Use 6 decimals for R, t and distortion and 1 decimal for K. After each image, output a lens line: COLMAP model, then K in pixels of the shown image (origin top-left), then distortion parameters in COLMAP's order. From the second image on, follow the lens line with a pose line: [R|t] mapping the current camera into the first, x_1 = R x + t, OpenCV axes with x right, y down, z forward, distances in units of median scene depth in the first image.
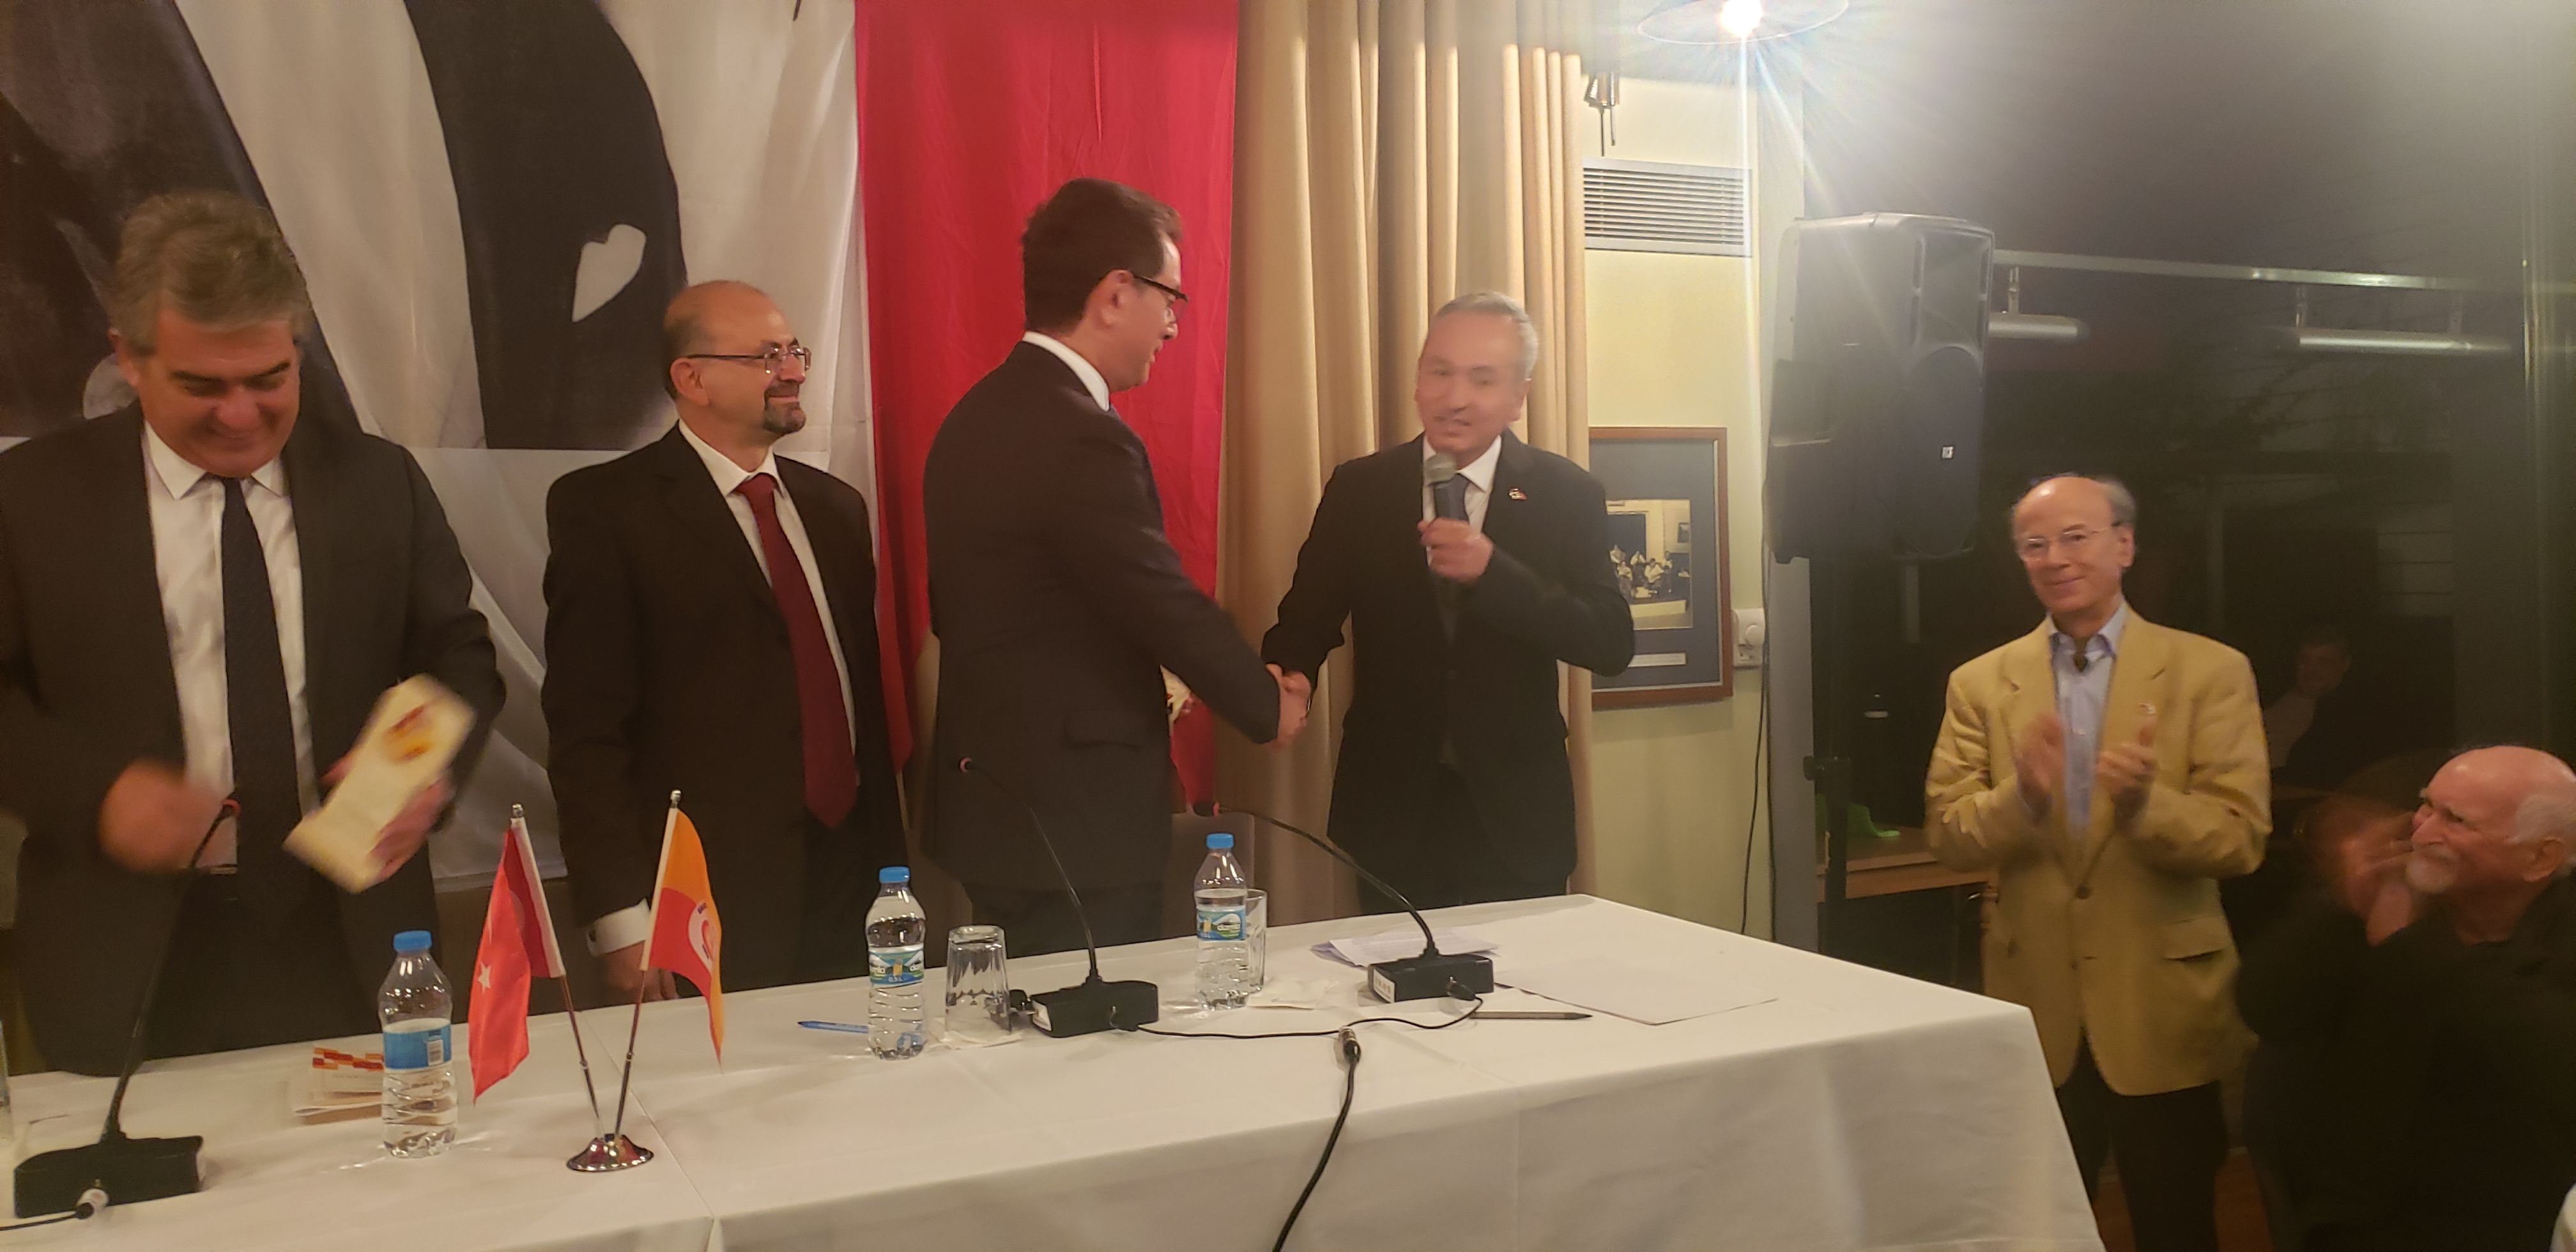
lens RADIAL K [[1988.3, 0, 1268.4], [0, 1988.3, 639.6], [0, 0, 1]] dist [0.000035, 0.021598]
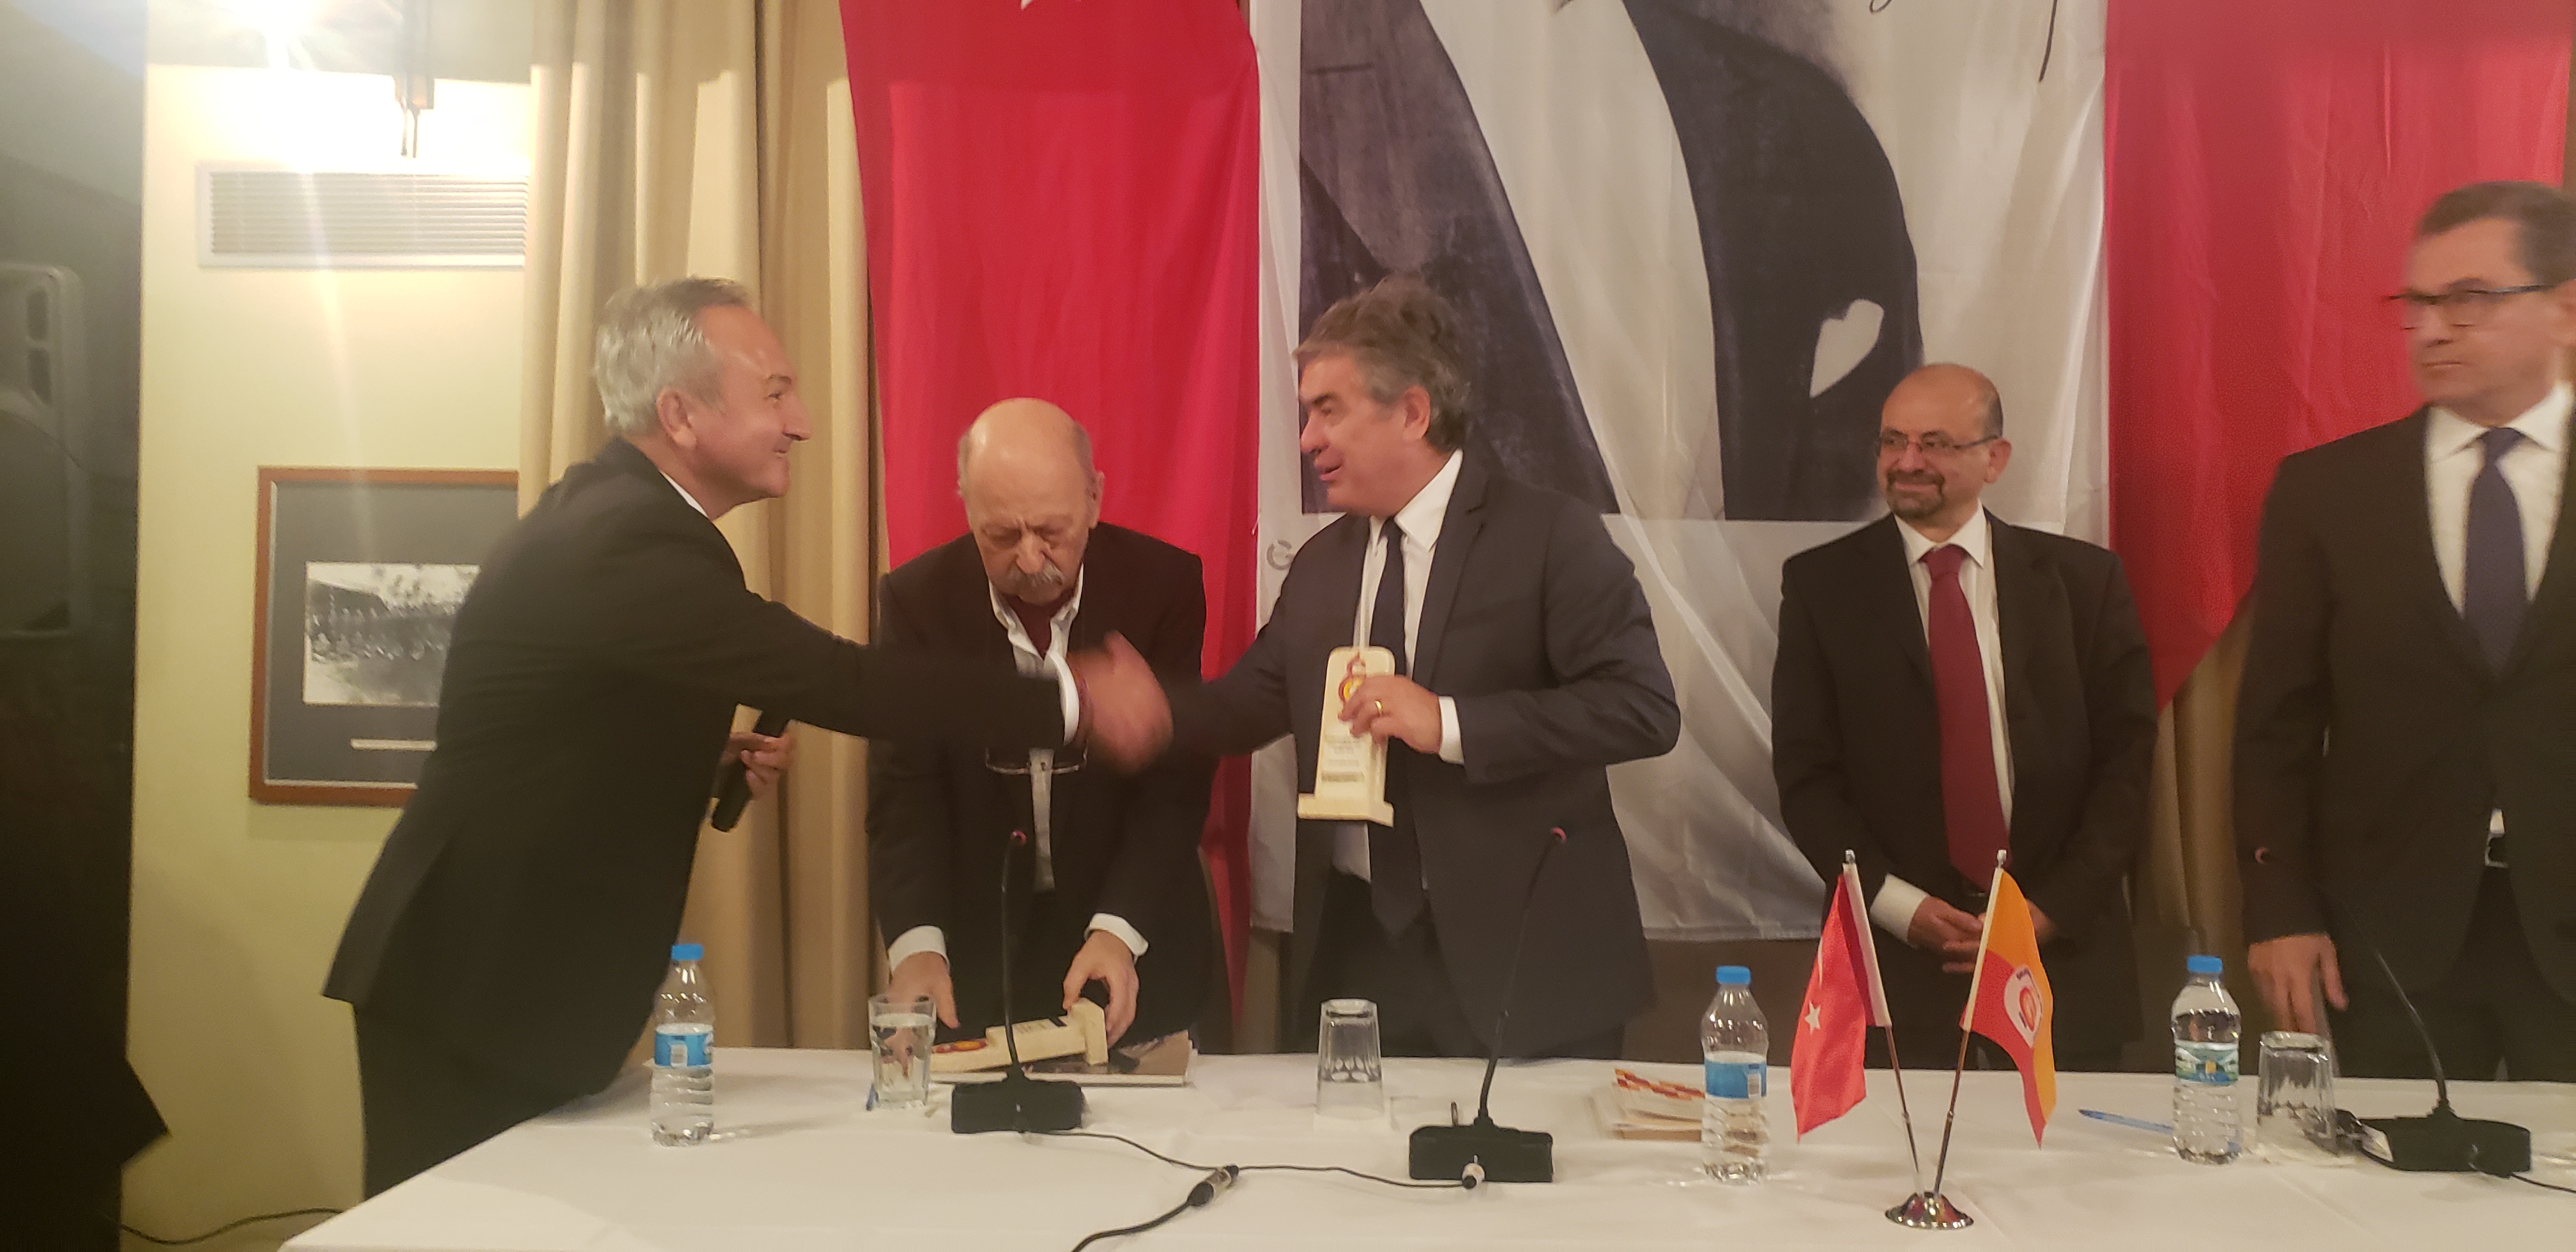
lens RADIAL K [[1988.3, 0, 1268.4], [0, 1988.3, 639.6], [0, 0, 1]] dist [0.000035, 0.021598]
pose [[0.861461, 0.021359, -0.507374, -0.093257], [-0.044910, 0.998405, -0.034222, 0.017961], [0.505834, 0.052267, 0.861046, -0.025907]]
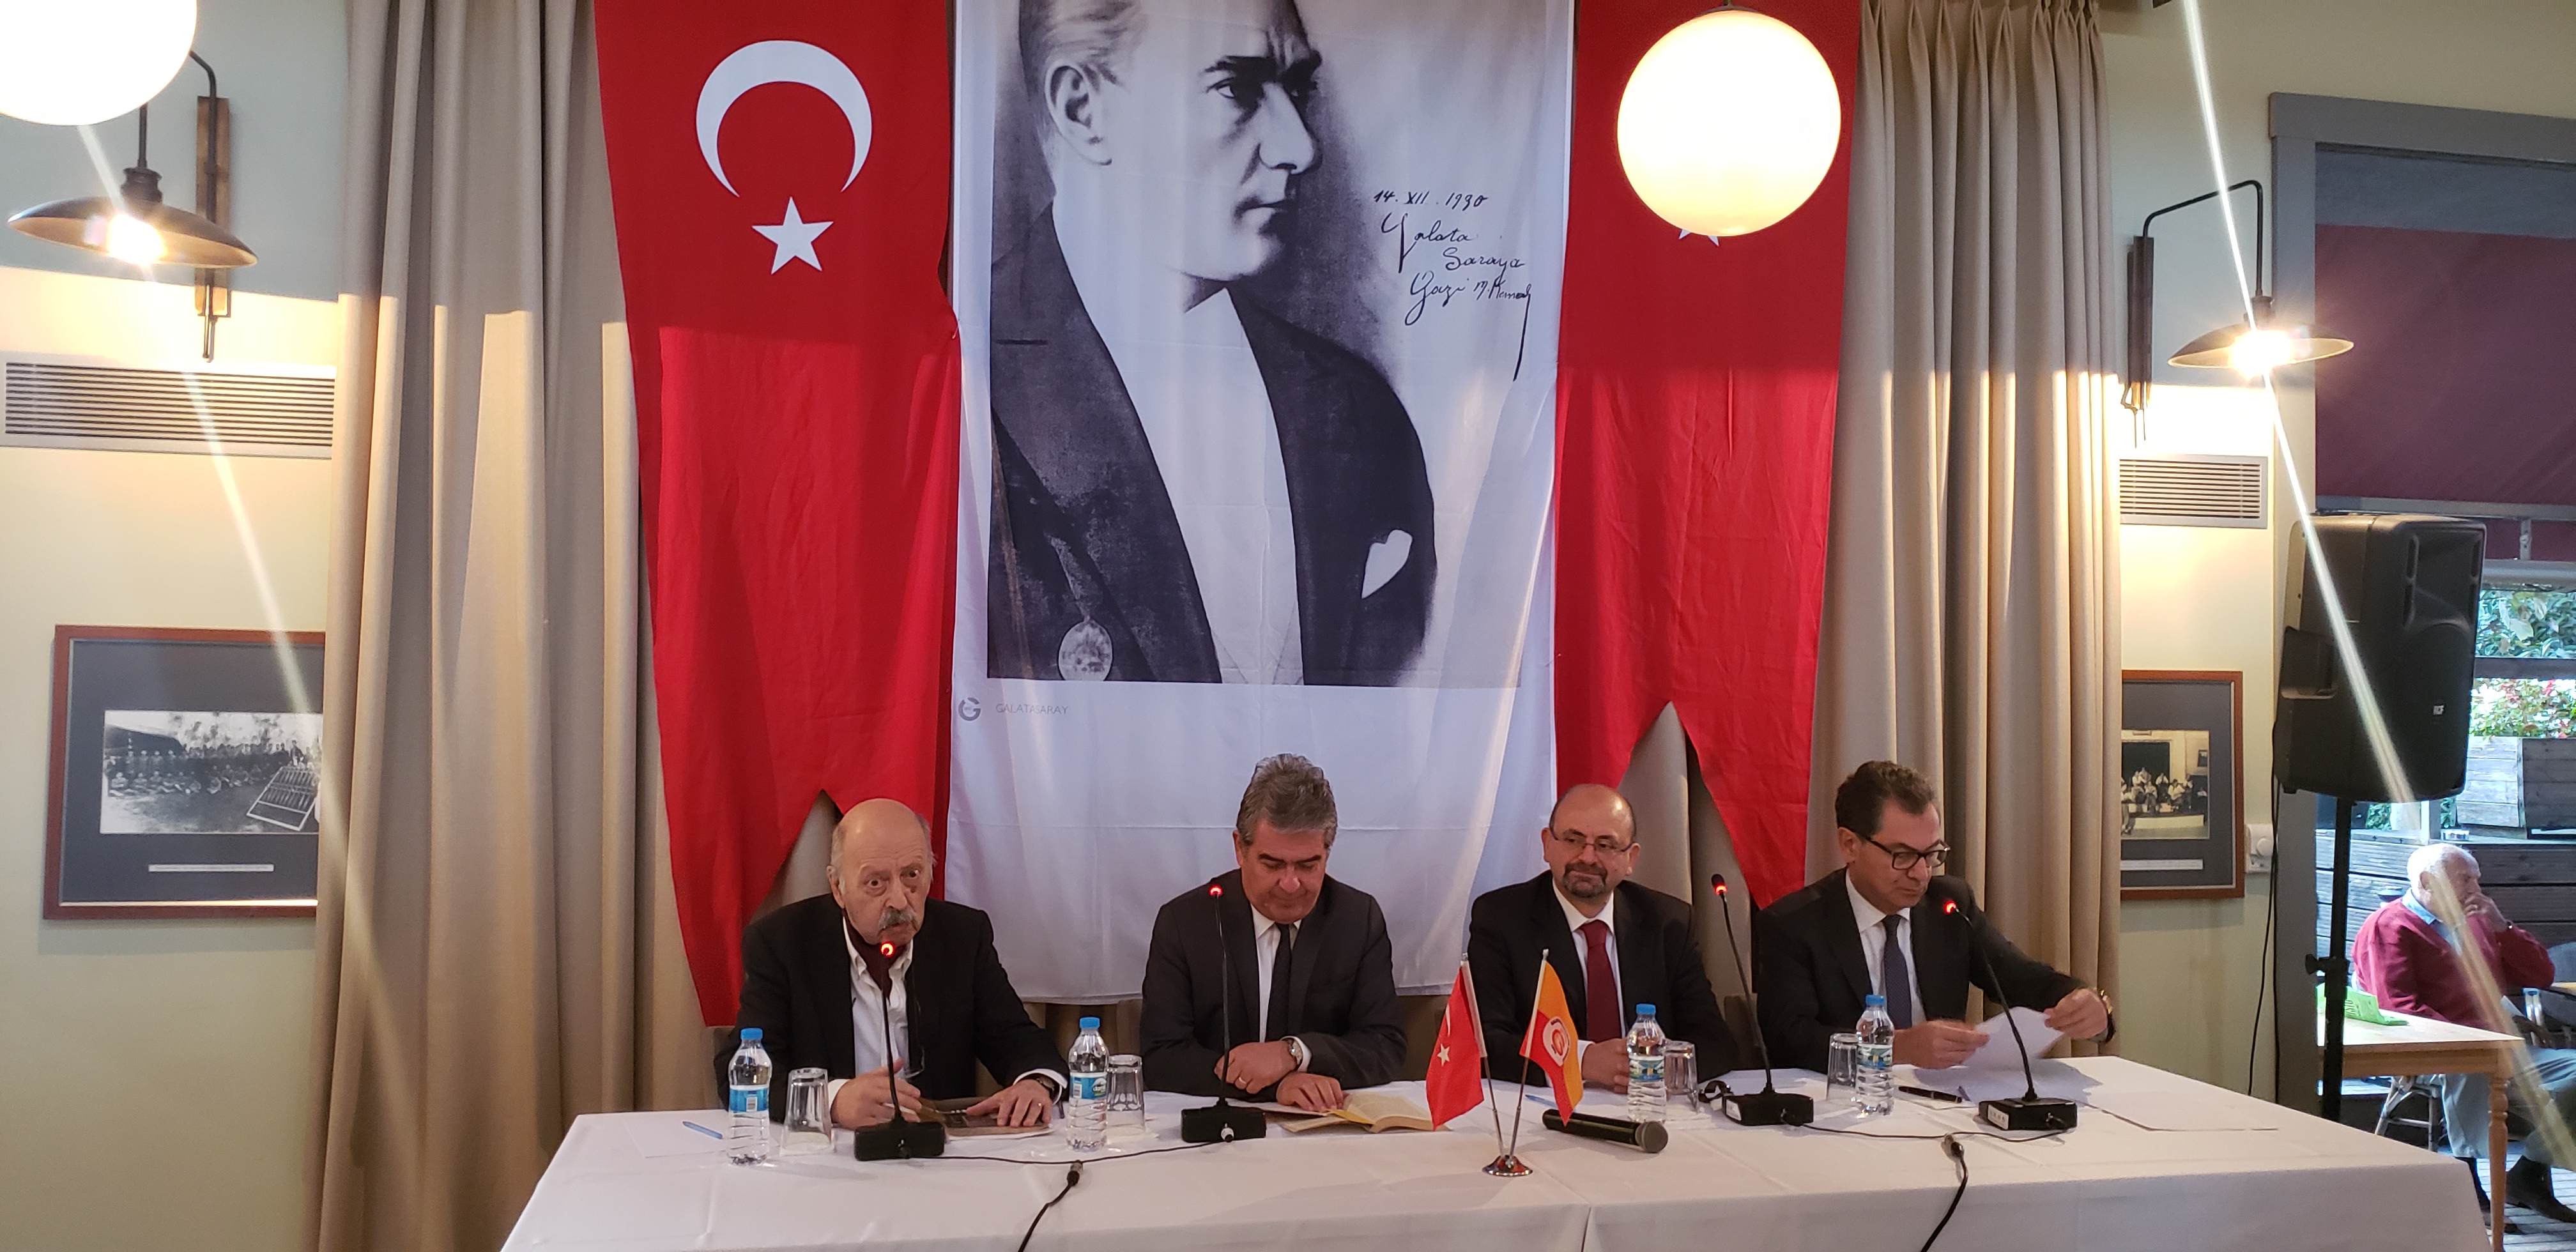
lens RADIAL K [[1988.3, 0, 1268.4], [0, 1988.3, 639.6], [0, 0, 1]] dist [0.000035, 0.021598]
pose [[0.972585, 0.025953, -0.231093, -0.118952], [-0.040587, 0.997444, -0.058799, -0.061401], [0.228977, 0.066566, 0.971153, -0.555989]]
